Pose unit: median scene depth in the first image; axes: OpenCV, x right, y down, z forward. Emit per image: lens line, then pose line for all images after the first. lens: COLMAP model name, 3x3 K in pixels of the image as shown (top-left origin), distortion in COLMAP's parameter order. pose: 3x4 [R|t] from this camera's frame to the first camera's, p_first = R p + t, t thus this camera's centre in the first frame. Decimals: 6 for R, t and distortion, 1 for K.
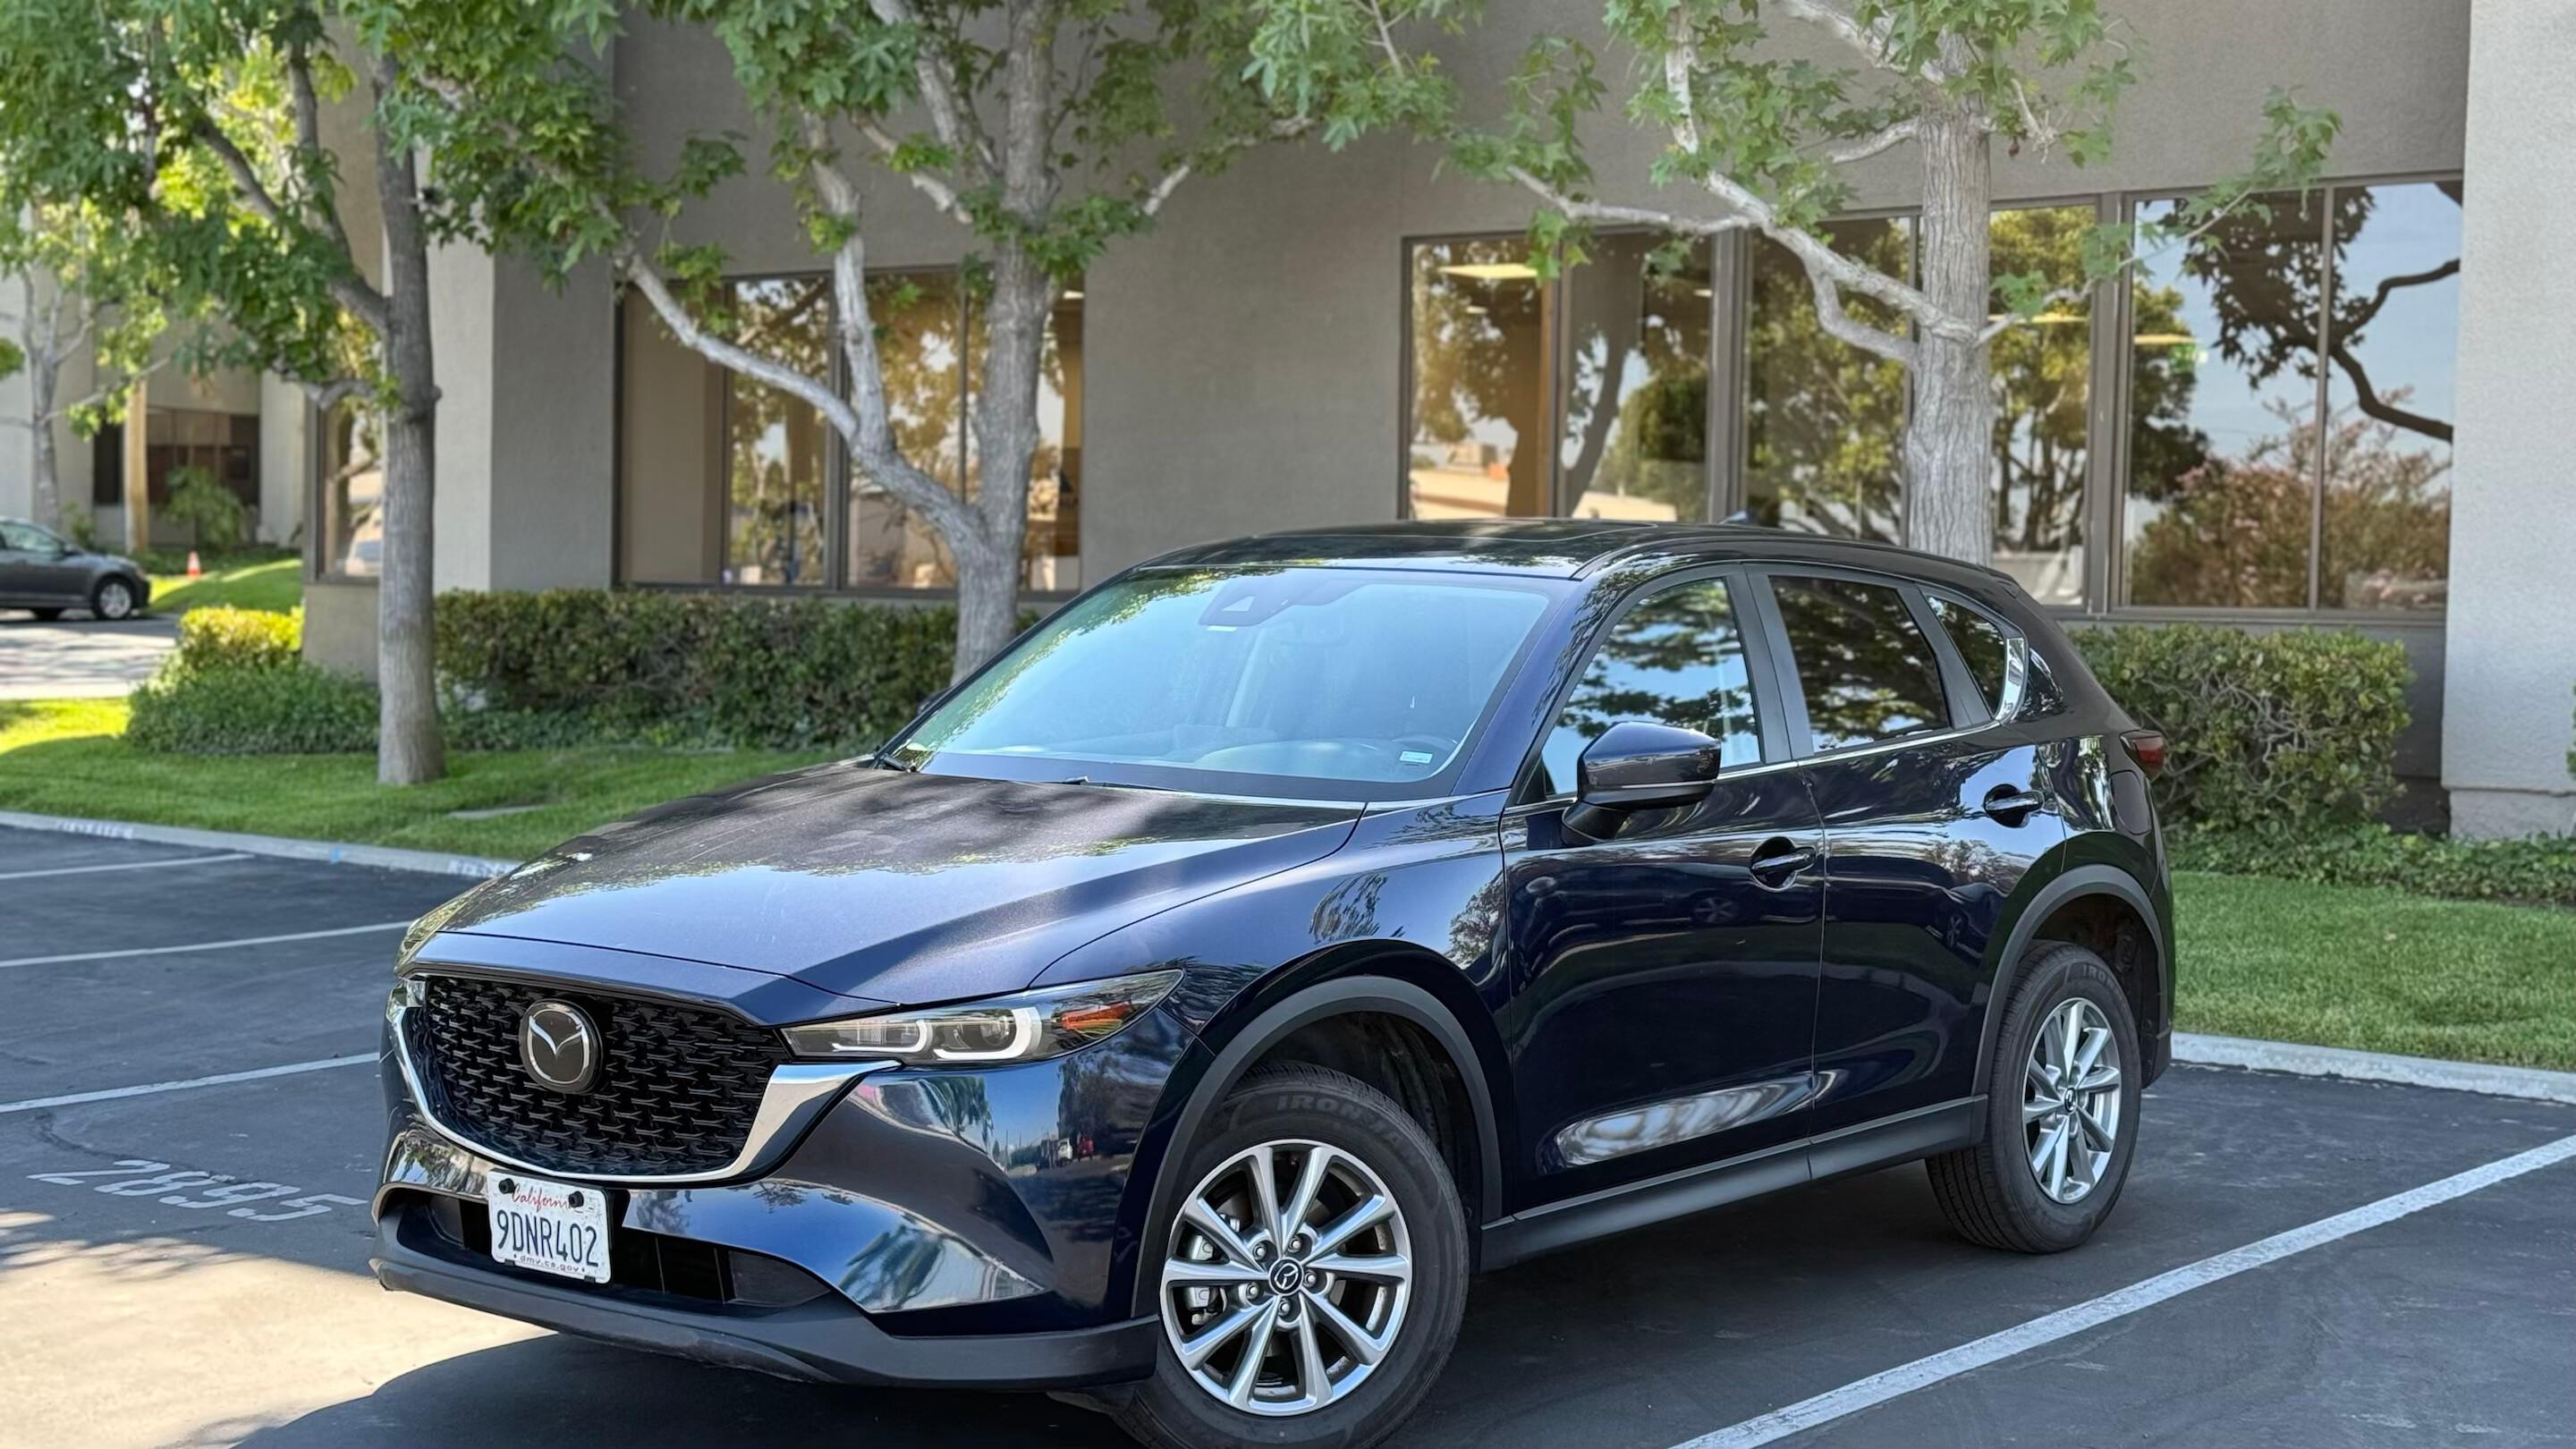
lens RADIAL K [[3584.5, 0, 1306.9], [0, 3584.5, 739.7], [0, 0, 1]] dist [0.128417, 0.000000]
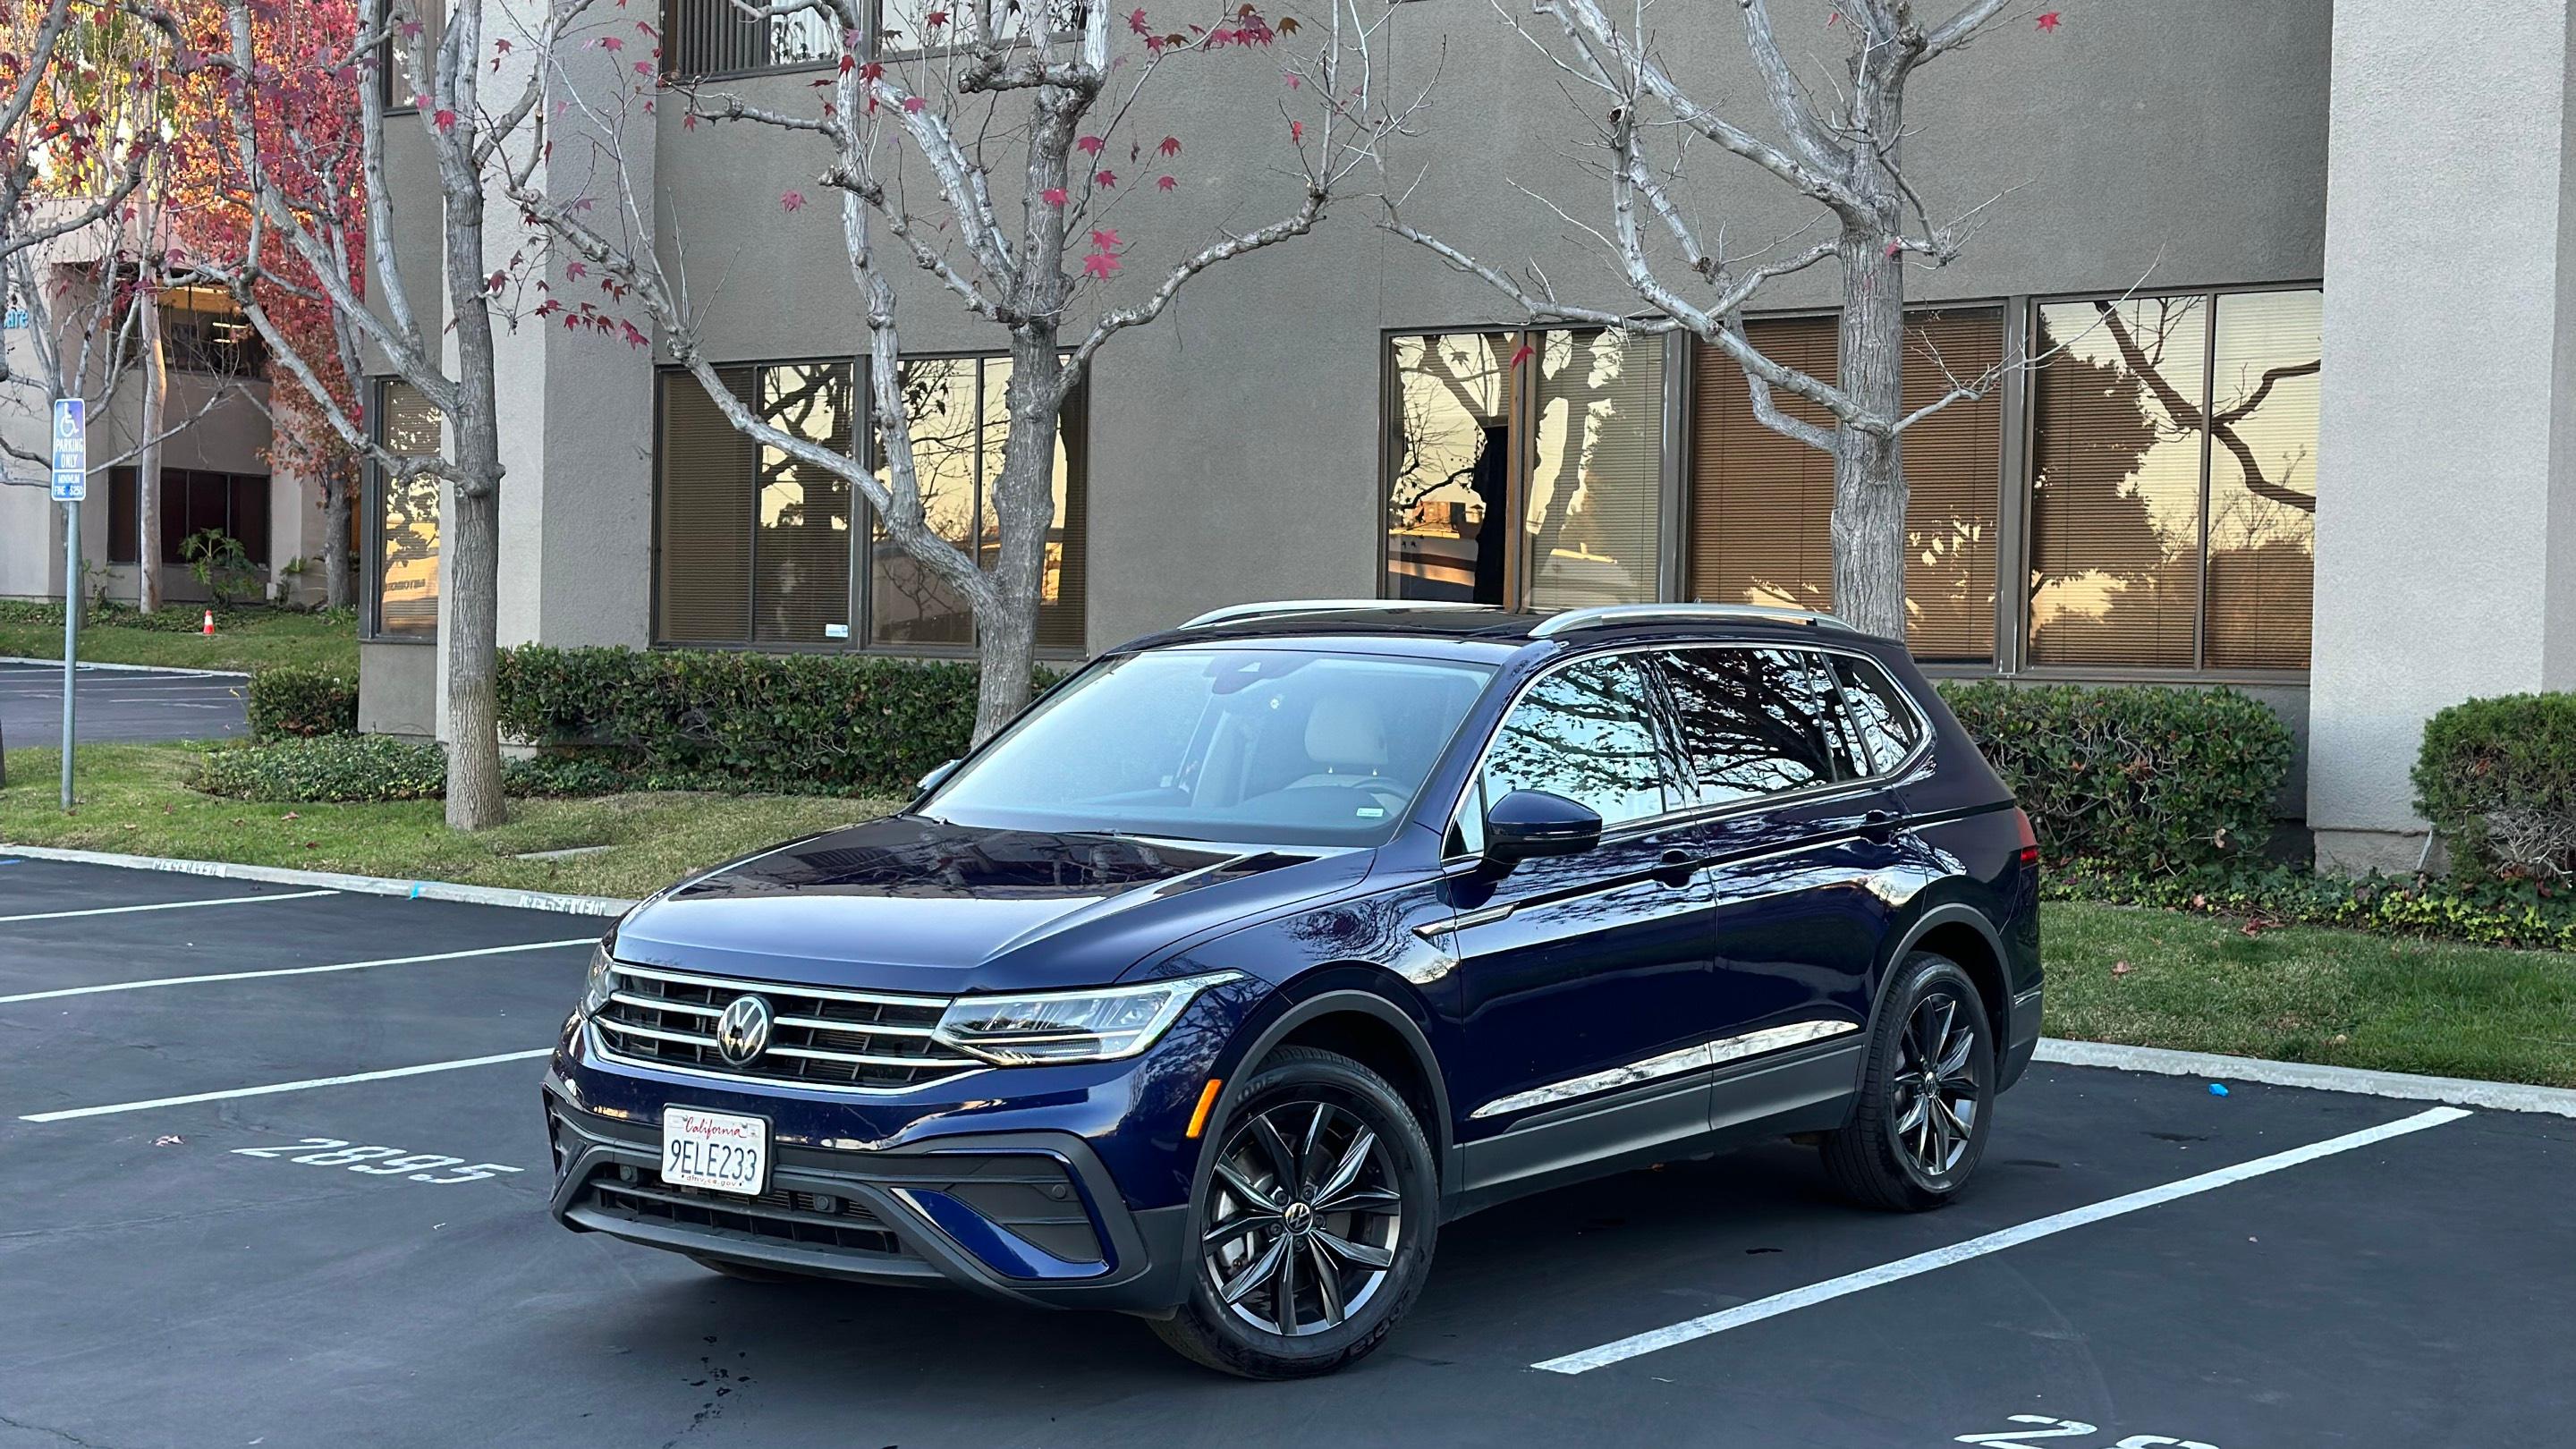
lens RADIAL K [[3584.5, 0, 1284.8], [0, 3584.5, 733.6], [0, 0, 1]] dist [0.128417, 0.000000]
pose [[0.999999, 0.000186, 0.001672, -0.005520], [-0.000159, 0.999872, -0.015982, 0.001623], [-0.001675, 0.015982, 0.999871, -0.106145]]
